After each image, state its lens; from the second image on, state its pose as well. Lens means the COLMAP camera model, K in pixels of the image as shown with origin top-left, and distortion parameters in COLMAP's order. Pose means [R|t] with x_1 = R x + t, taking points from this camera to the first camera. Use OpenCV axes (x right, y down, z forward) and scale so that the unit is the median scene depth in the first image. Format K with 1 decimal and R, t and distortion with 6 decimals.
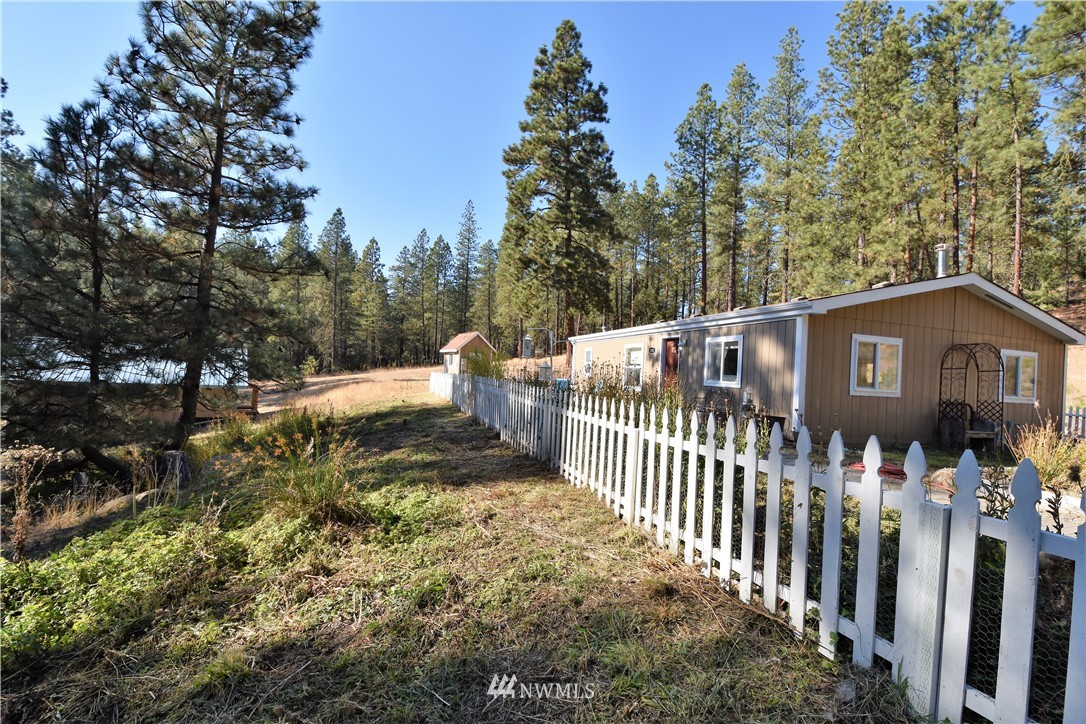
lens RADIAL K [[477.1, 0, 539.9], [0, 477.1, 364.7], [0, 0, 1]] dist [0.007350, -0.017998]
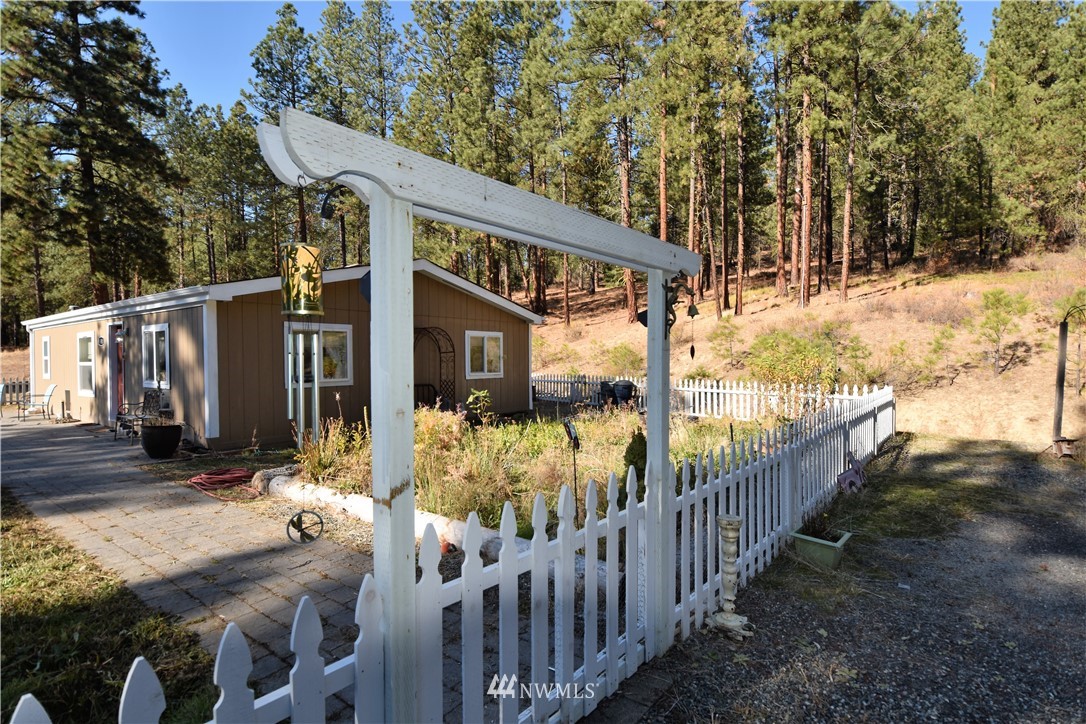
lens RADIAL K [[561.6, 0, 547.0], [0, 561.6, 357.9], [0, 0, 1]] dist [-0.013527, -0.002554]
pose [[0.805162, -0.057863, 0.590226, 0.116462], [0.039581, 0.998253, 0.043870, -0.006138], [-0.591733, -0.011961, 0.806045, -0.044268]]
